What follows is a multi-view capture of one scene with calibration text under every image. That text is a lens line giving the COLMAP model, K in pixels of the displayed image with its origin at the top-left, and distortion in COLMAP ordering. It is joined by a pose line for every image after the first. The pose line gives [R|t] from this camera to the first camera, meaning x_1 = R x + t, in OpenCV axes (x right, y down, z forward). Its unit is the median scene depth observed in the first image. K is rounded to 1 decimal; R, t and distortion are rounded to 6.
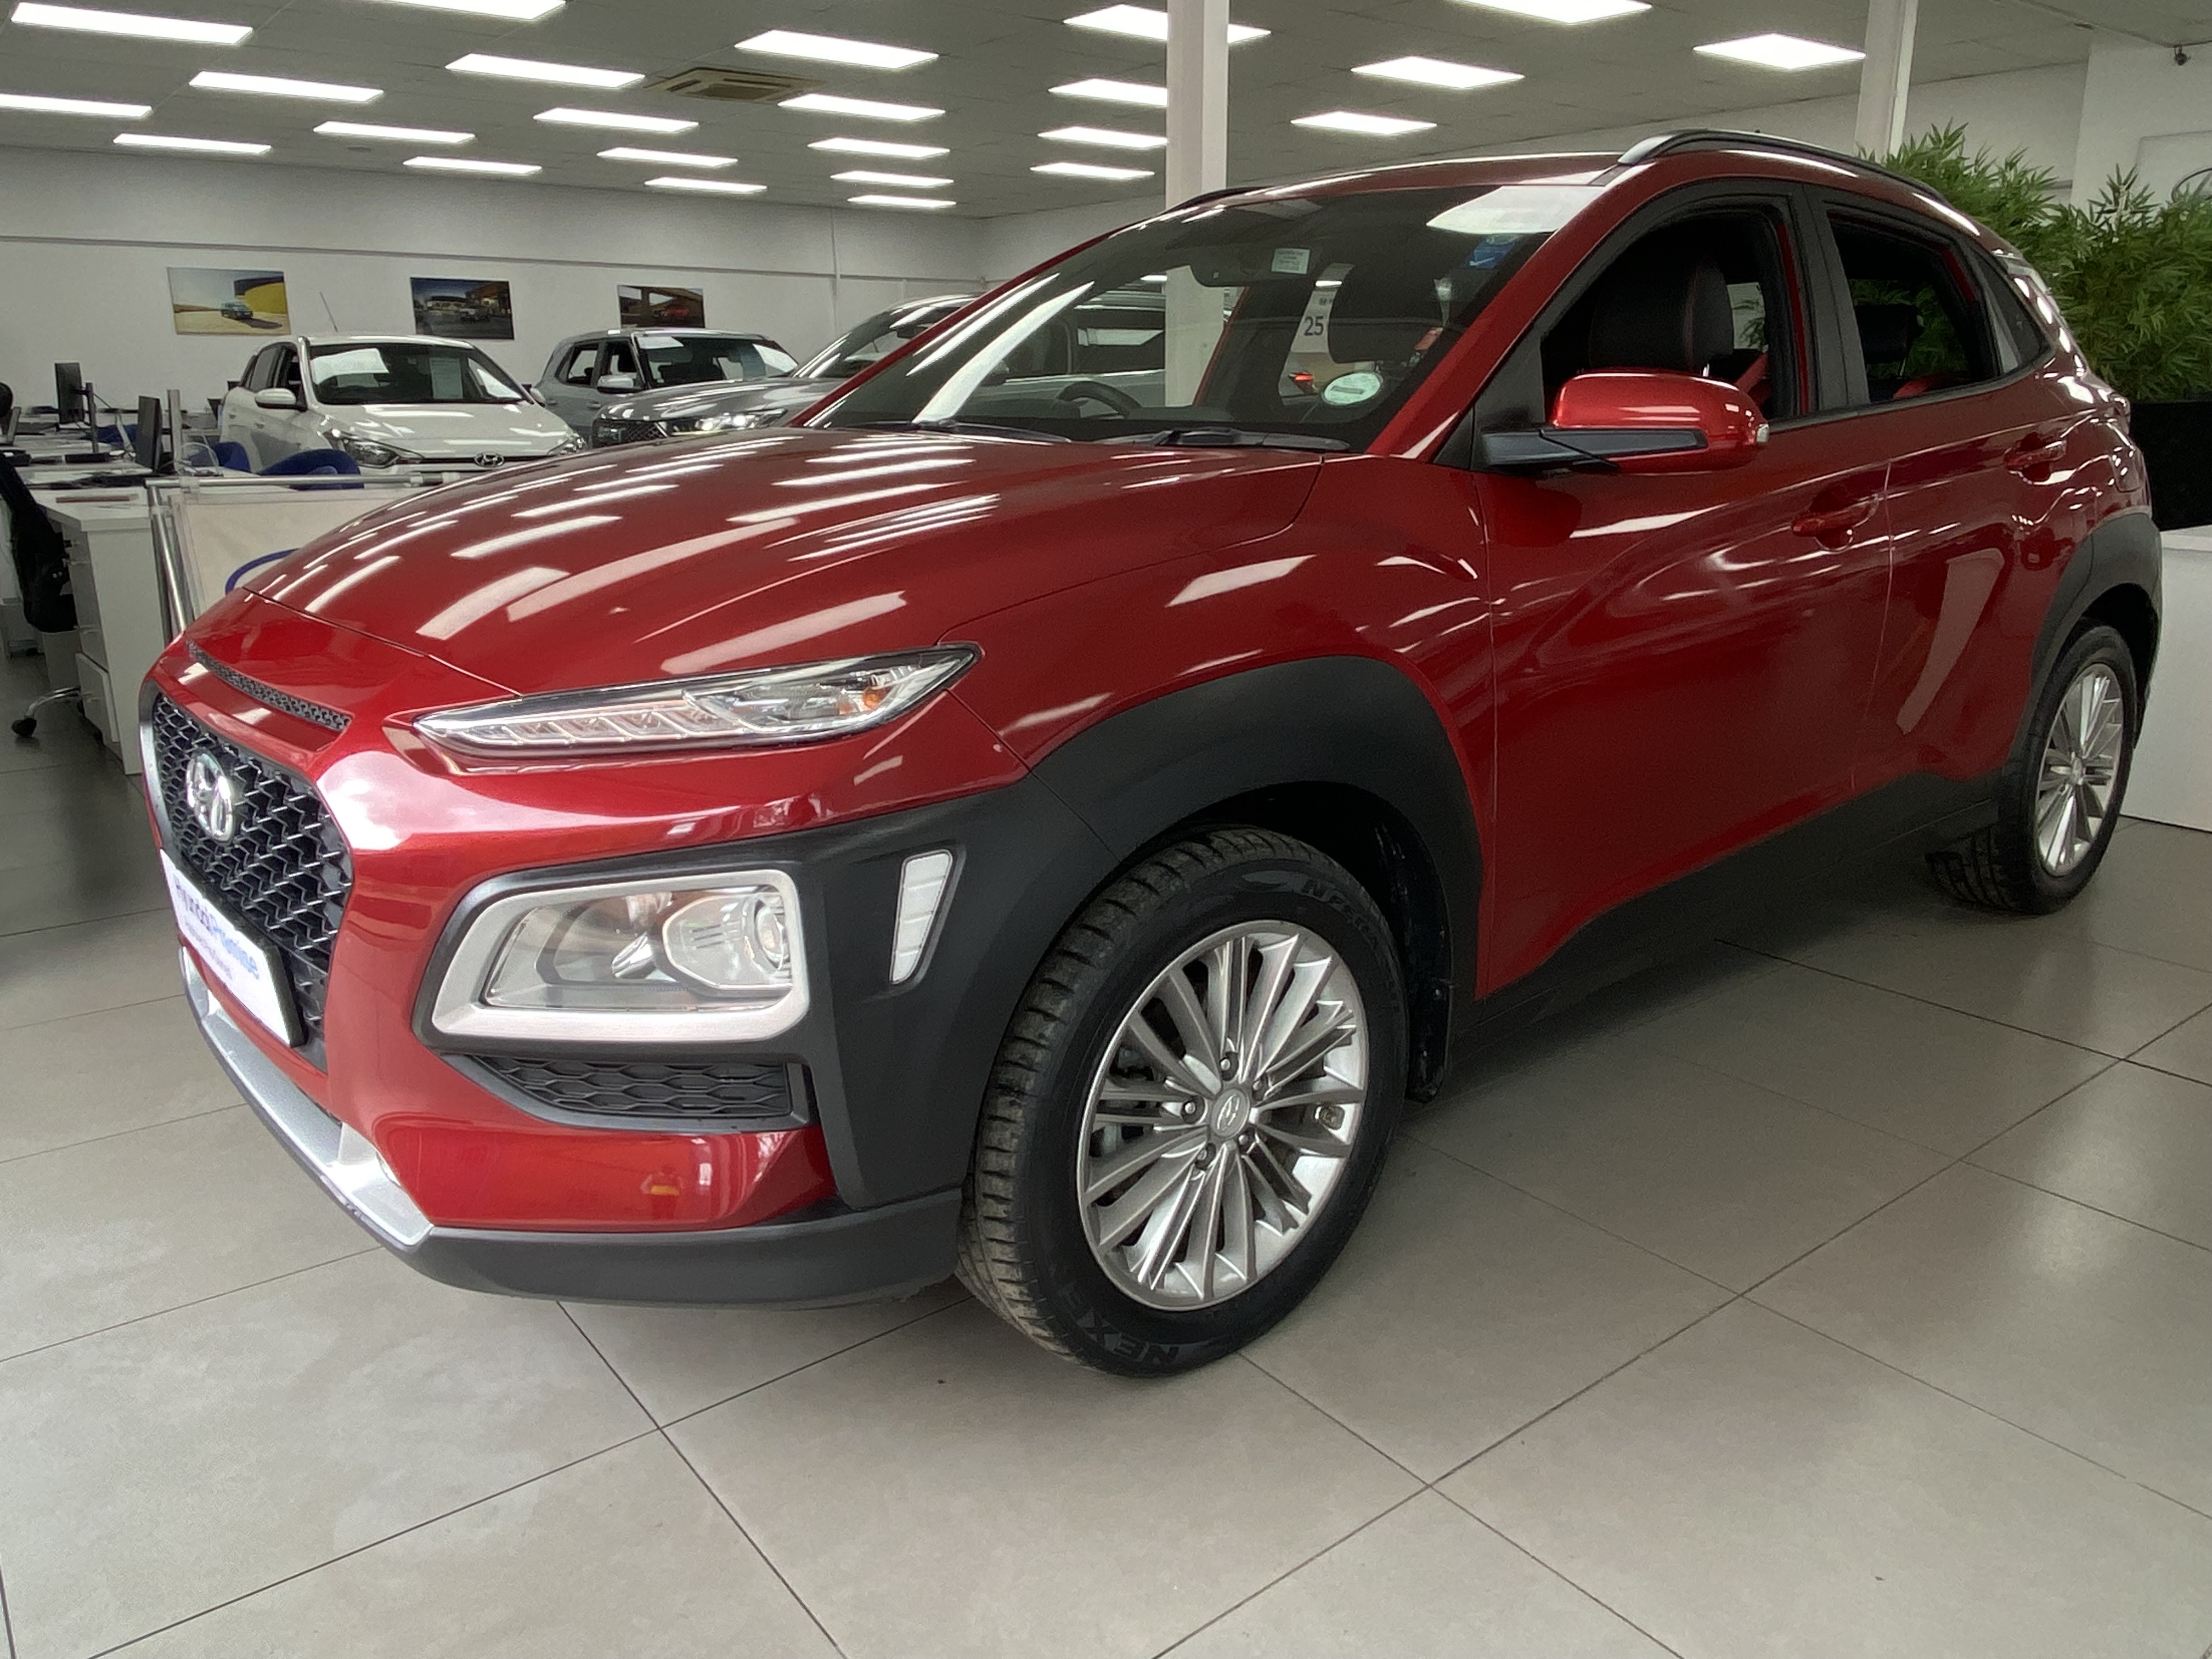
lens RADIAL K [[1606.5, 0, 1096.2], [0, 1606.5, 827.3], [0, 0, 1]] dist [0.033110, -0.049400]
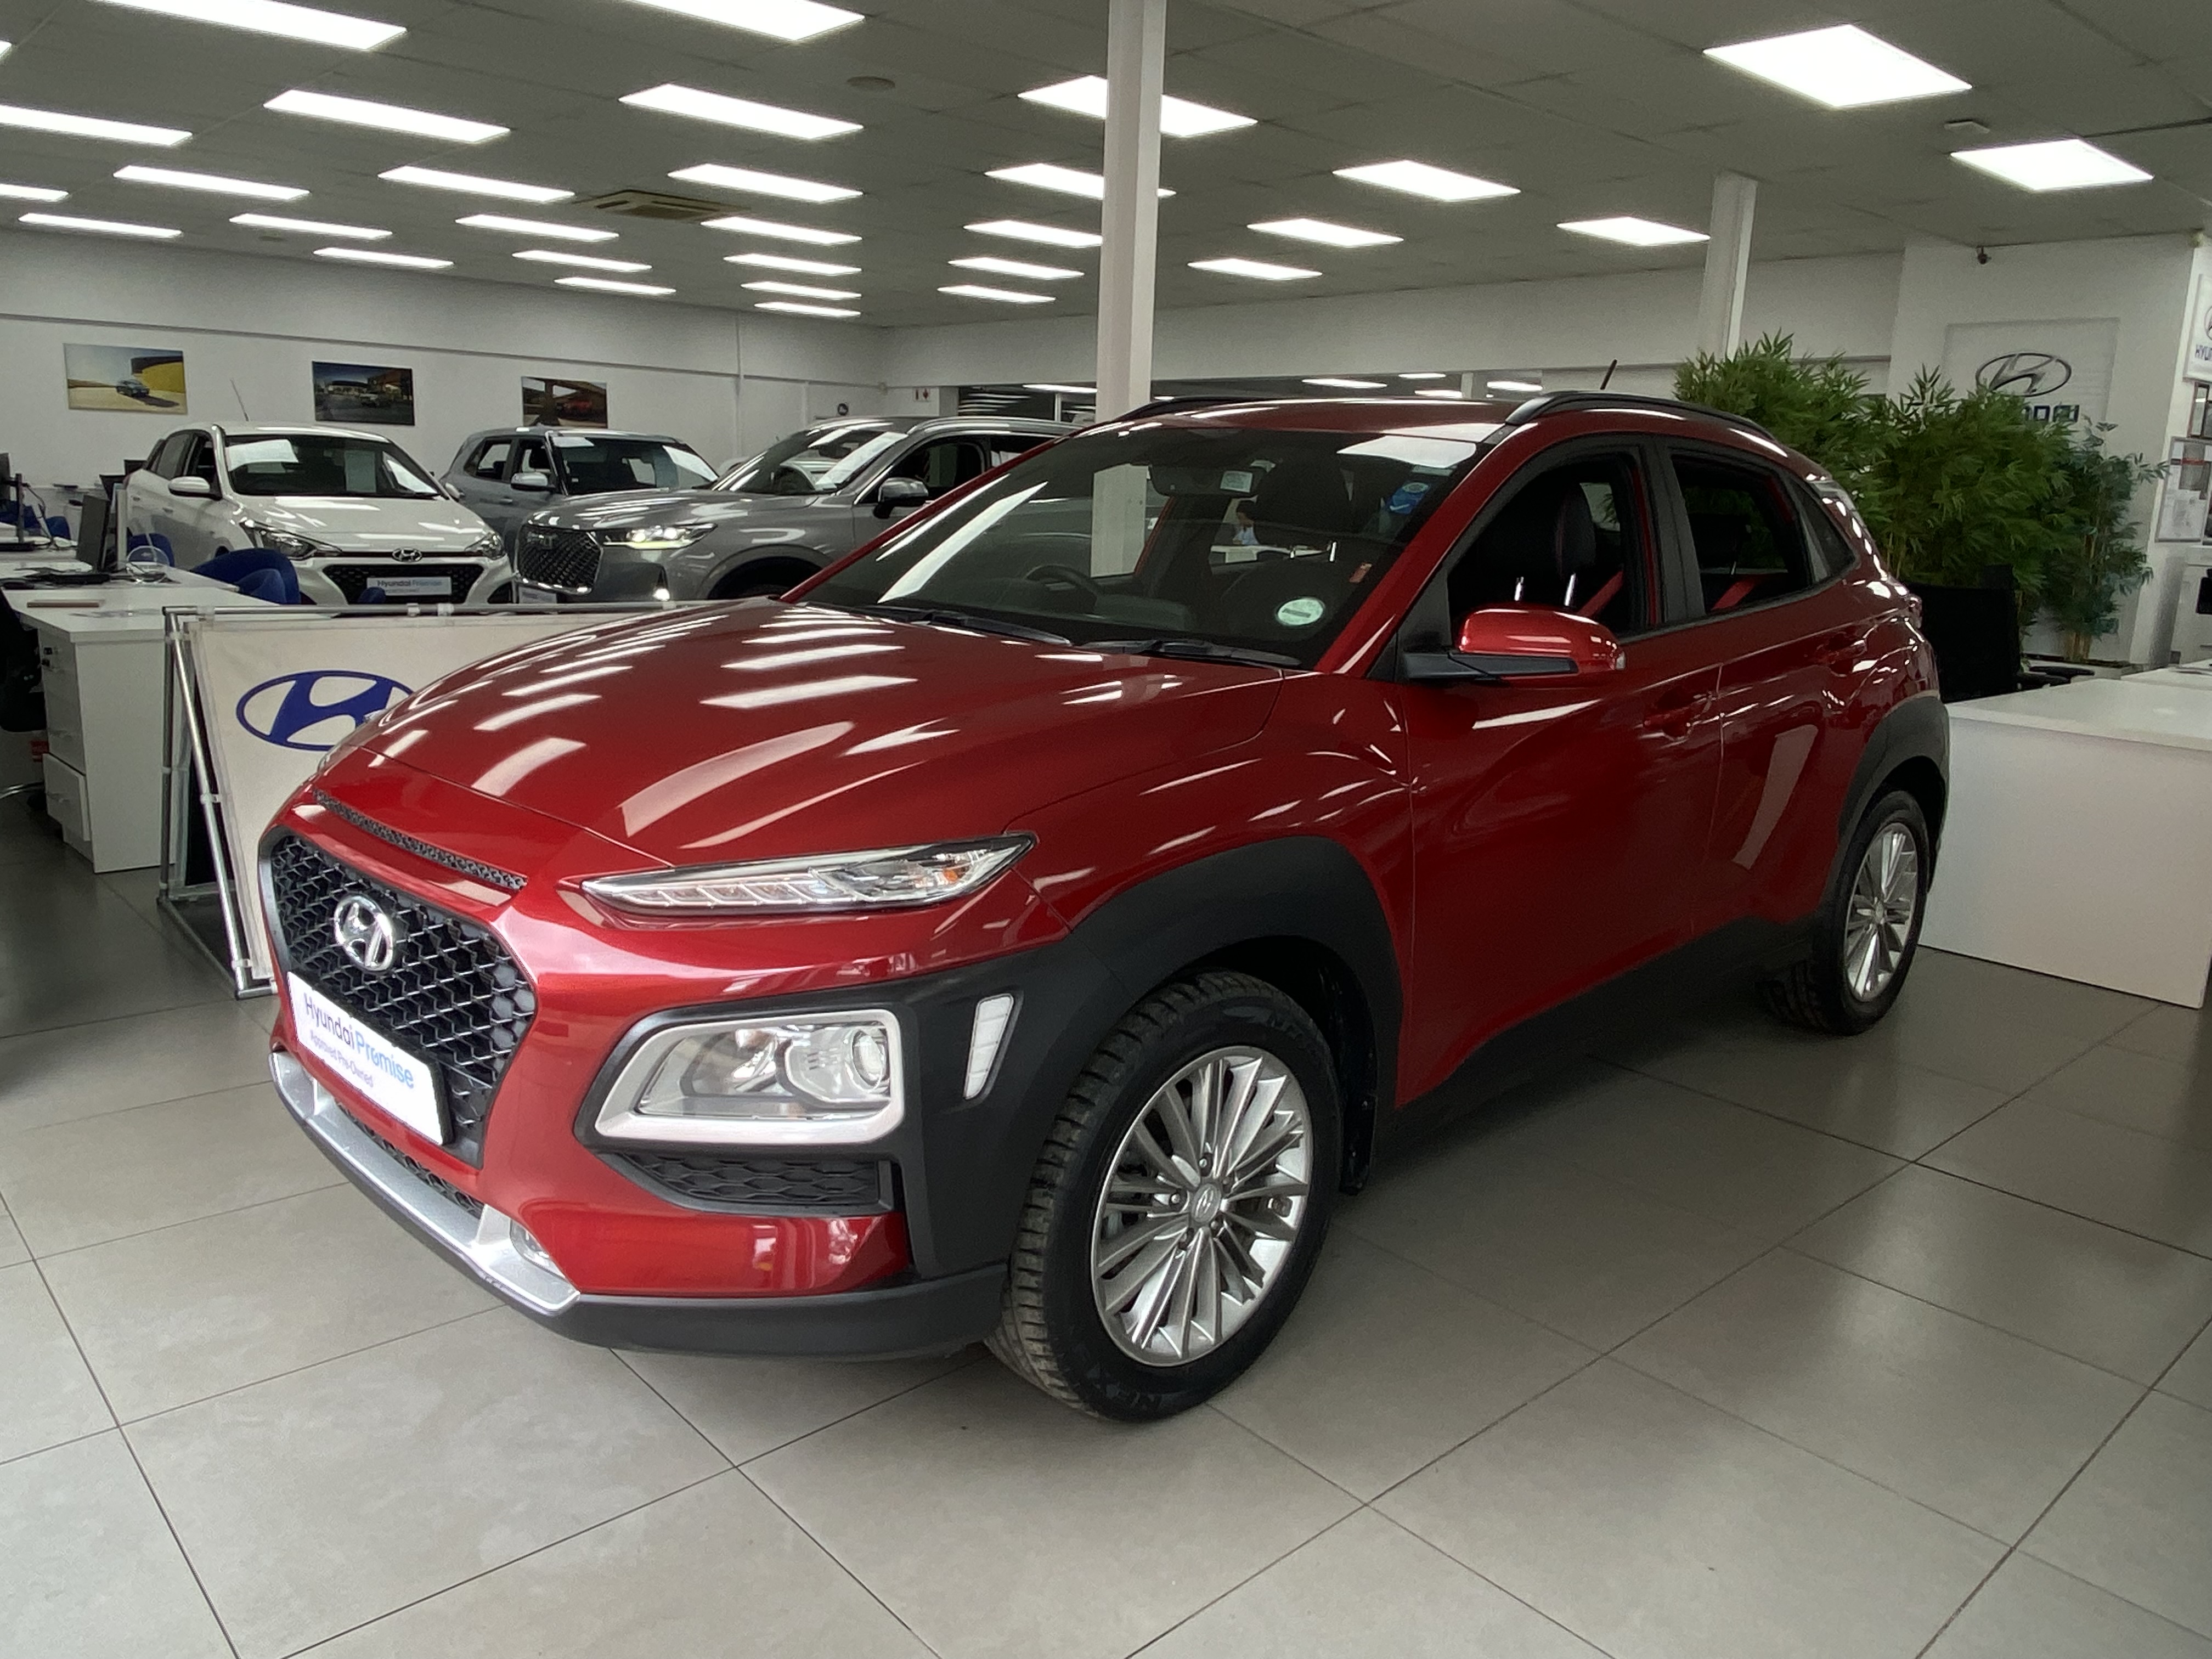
lens RADIAL K [[1606.5, 0, 1108.8], [0, 1606.5, 822.6], [0, 0, 1]] dist [0.033110, -0.049400]
pose [[0.996090, 0.023085, 0.085279, -0.089178], [-0.018061, 0.998082, -0.059217, -0.034081], [-0.086483, 0.057445, 0.994596, -0.207588]]
